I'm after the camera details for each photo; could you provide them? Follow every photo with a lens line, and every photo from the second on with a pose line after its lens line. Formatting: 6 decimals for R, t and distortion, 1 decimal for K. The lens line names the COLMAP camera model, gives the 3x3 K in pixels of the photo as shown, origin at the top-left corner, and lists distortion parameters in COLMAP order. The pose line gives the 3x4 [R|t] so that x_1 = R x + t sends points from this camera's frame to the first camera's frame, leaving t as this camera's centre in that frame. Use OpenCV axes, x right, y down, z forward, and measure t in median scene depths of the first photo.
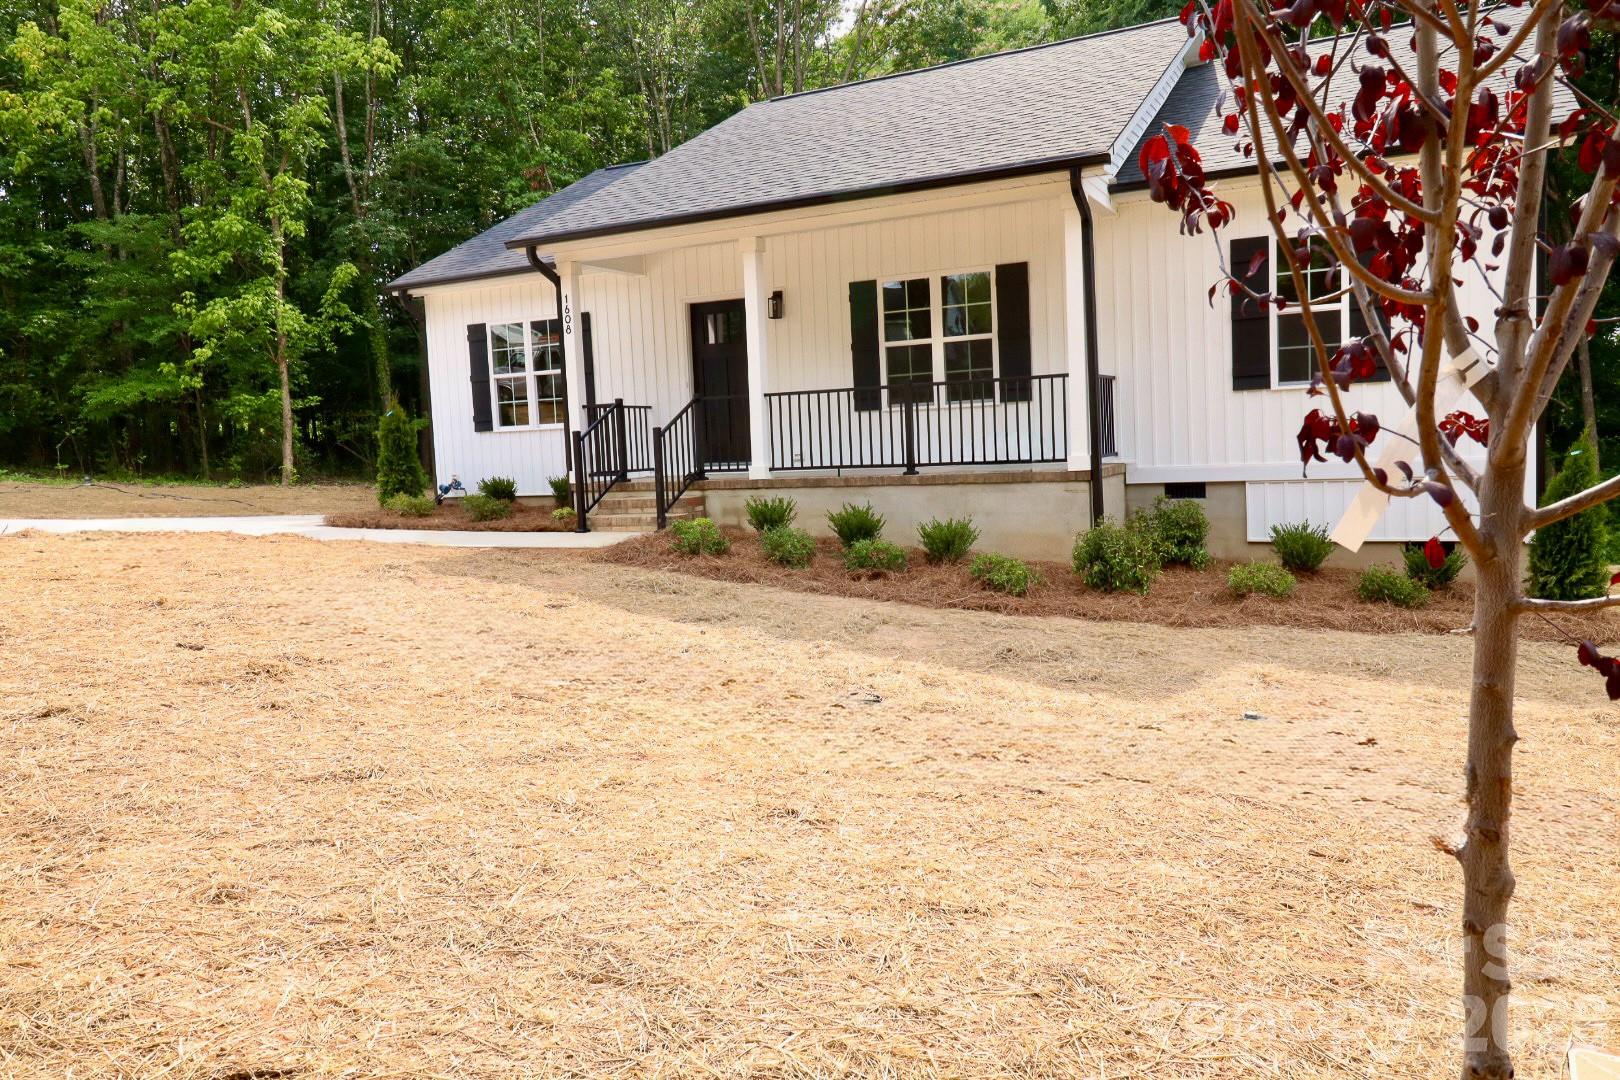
lens RADIAL K [[1149.9, 0, 806.9], [0, 1149.9, 540.2], [0, 0, 1]] dist [0.018272, 0.000042]
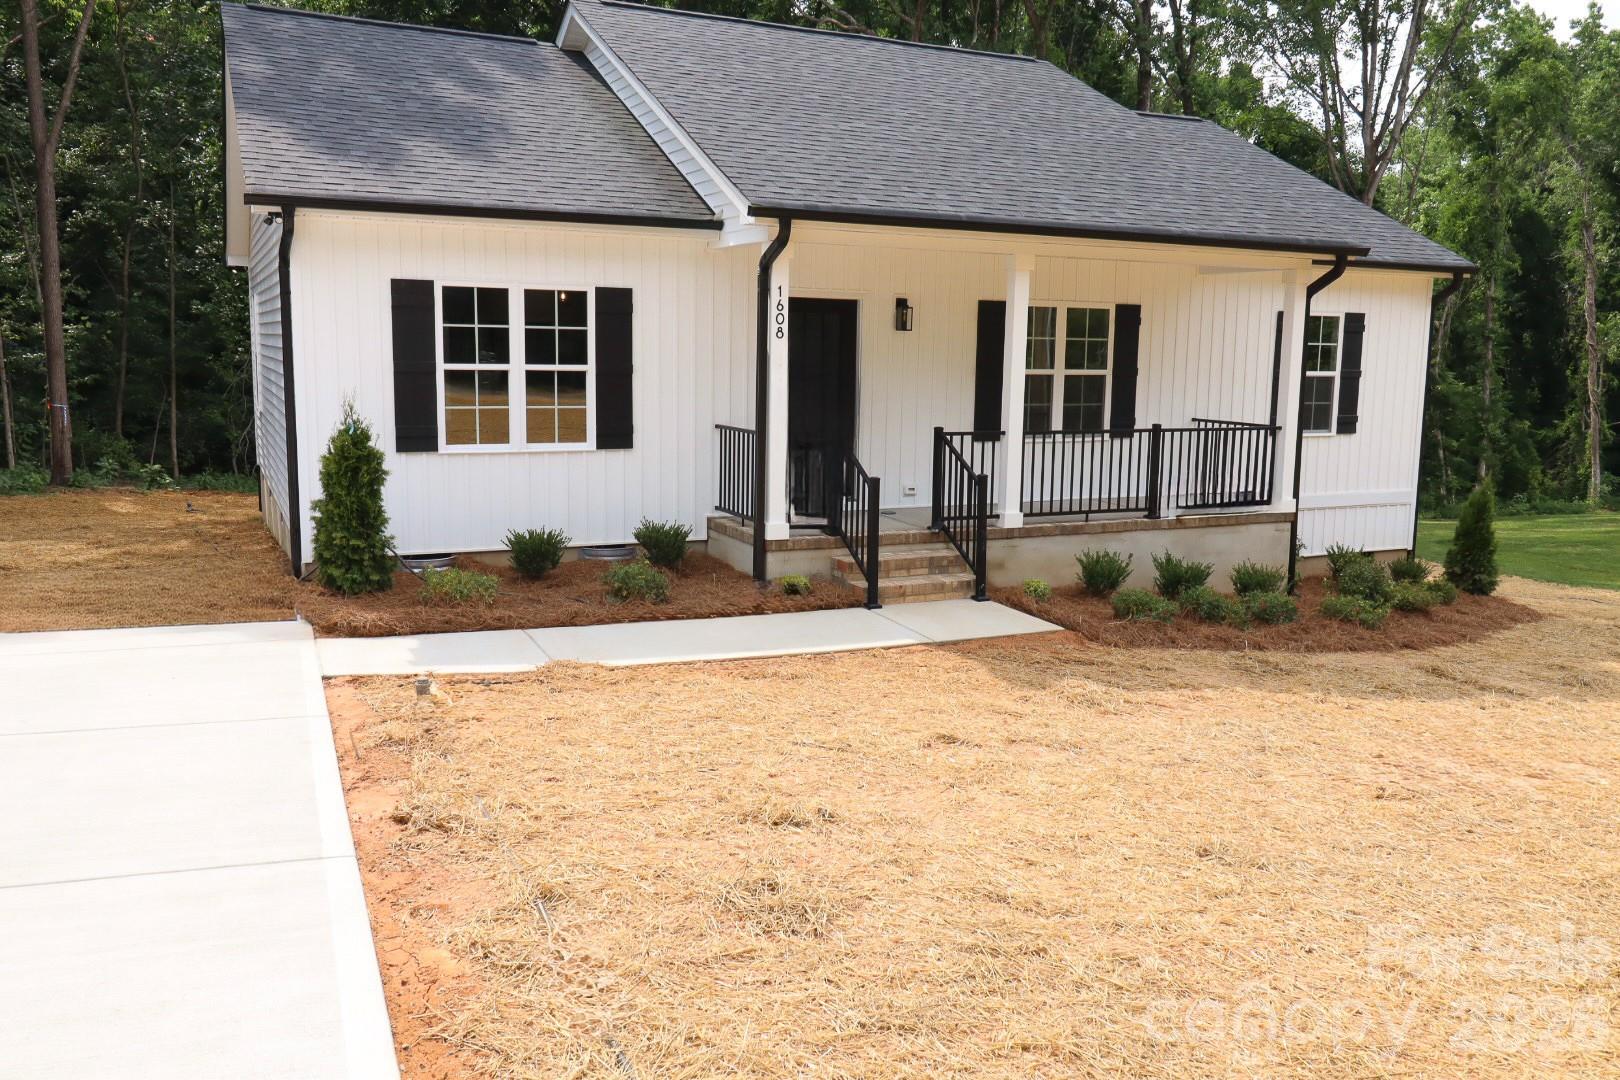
lens RADIAL K [[1313.4, 0, 814.6], [0, 1313.4, 528.5], [0, 0, 1]] dist [0.034637, -0.007152]
pose [[0.596964, -0.058701, 0.800118, -0.902351], [0.028508, 0.998242, 0.051968, -0.104425], [-0.801762, -0.008213, 0.597588, 0.495645]]
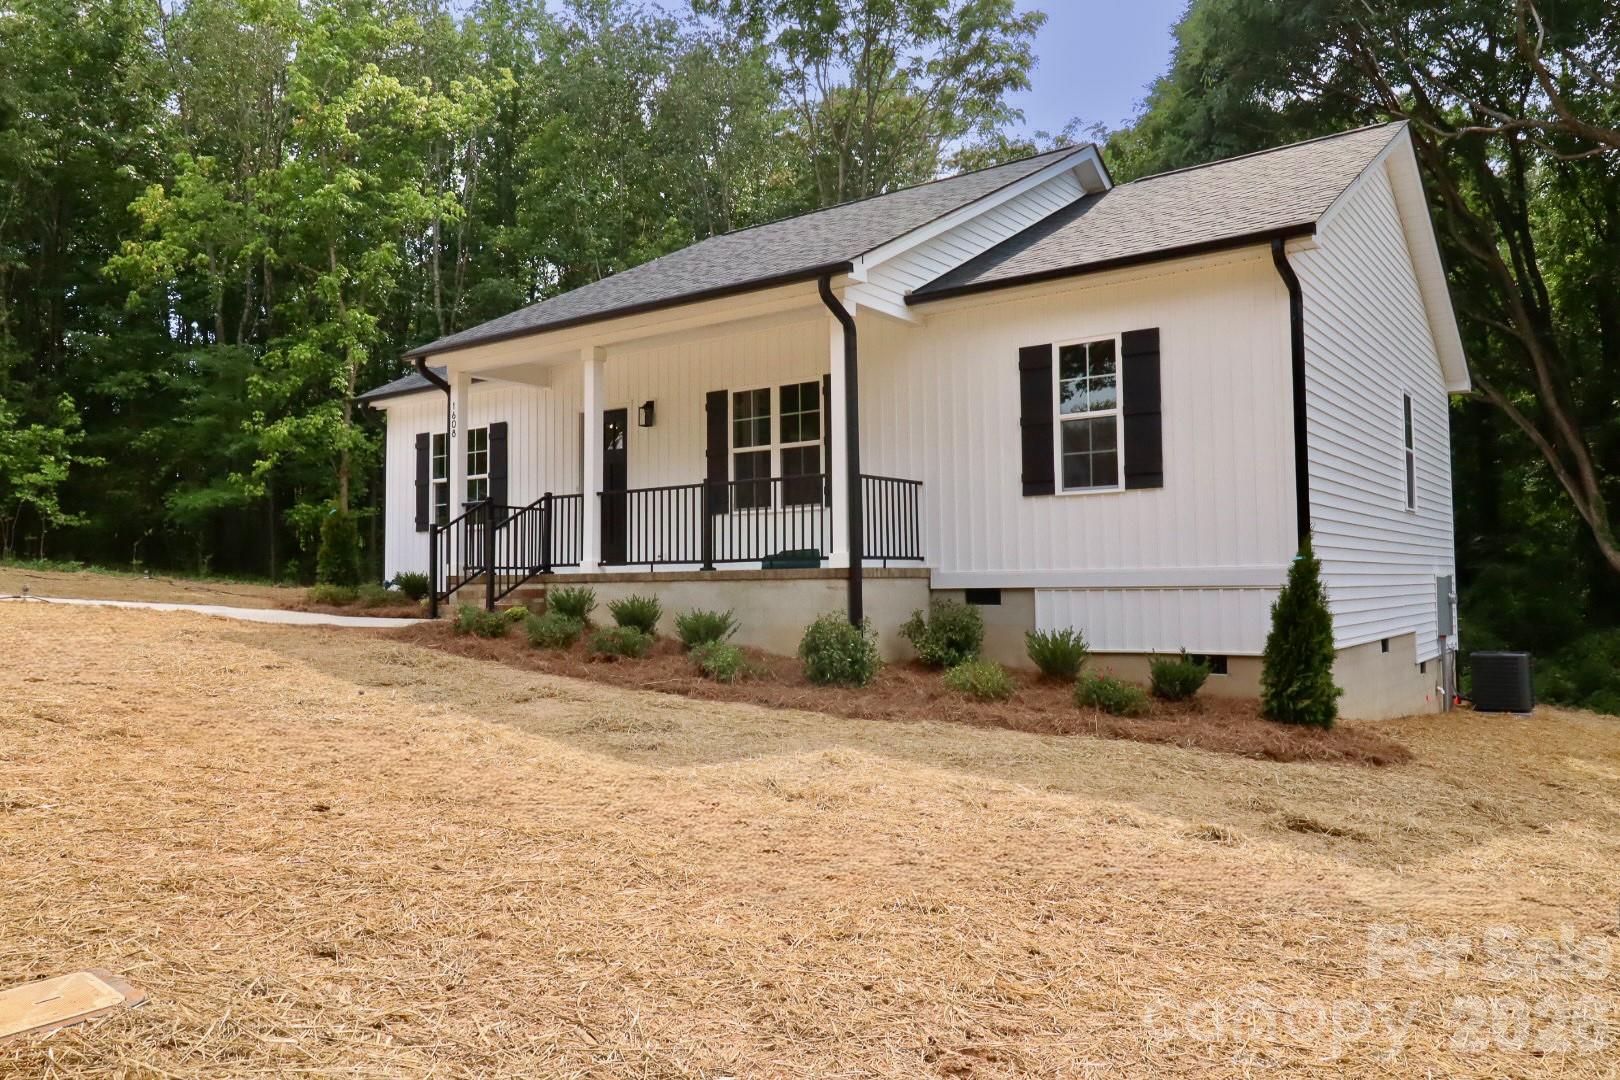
lens RADIAL K [[1149.9, 0, 809.7], [0, 1149.9, 549.6], [0, 0, 1]] dist [0.018272, 0.000042]
pose [[0.986023, 0.029265, -0.164017, 0.312657], [-0.048007, 0.992605, -0.111495, 0.030605], [0.159541, 0.117811, 0.980136, 0.007873]]
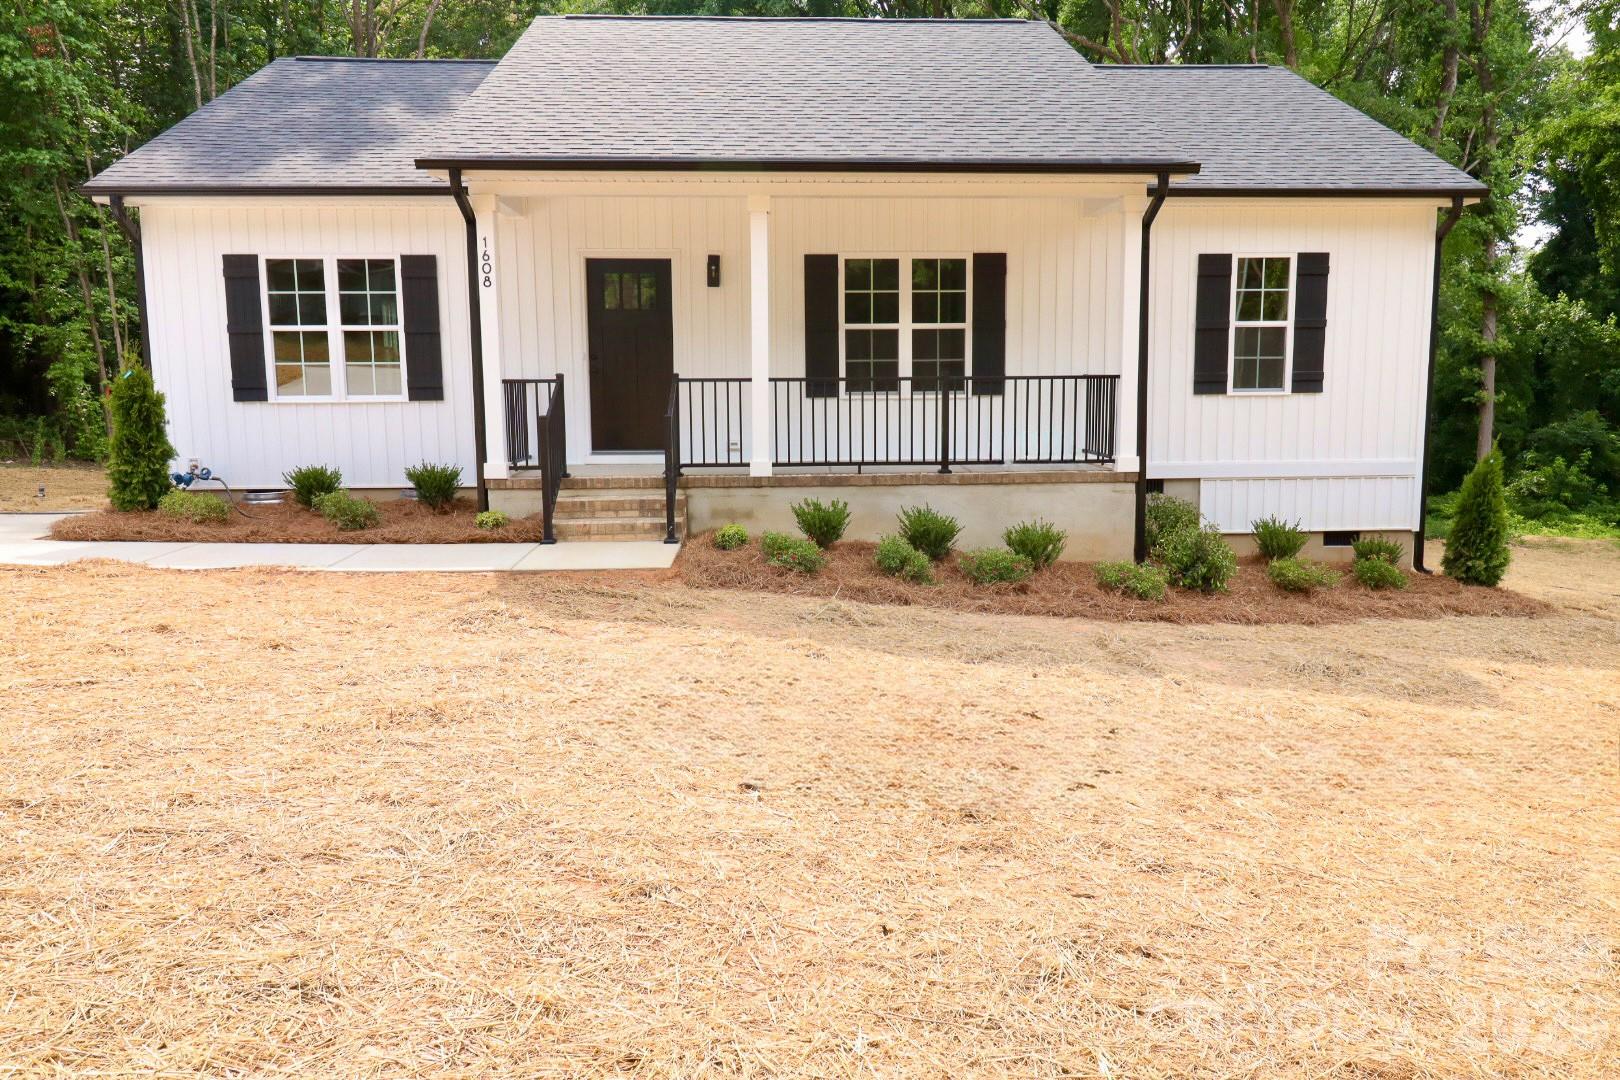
lens RADIAL K [[1149.9, 0, 804.5], [0, 1149.9, 522.7], [0, 0, 1]] dist [0.018272, 0.000042]
pose [[0.865788, -0.026131, 0.499728, -0.429891], [0.013995, 0.999509, 0.028018, -0.040012], [-0.500215, -0.017264, 0.865729, 0.221382]]
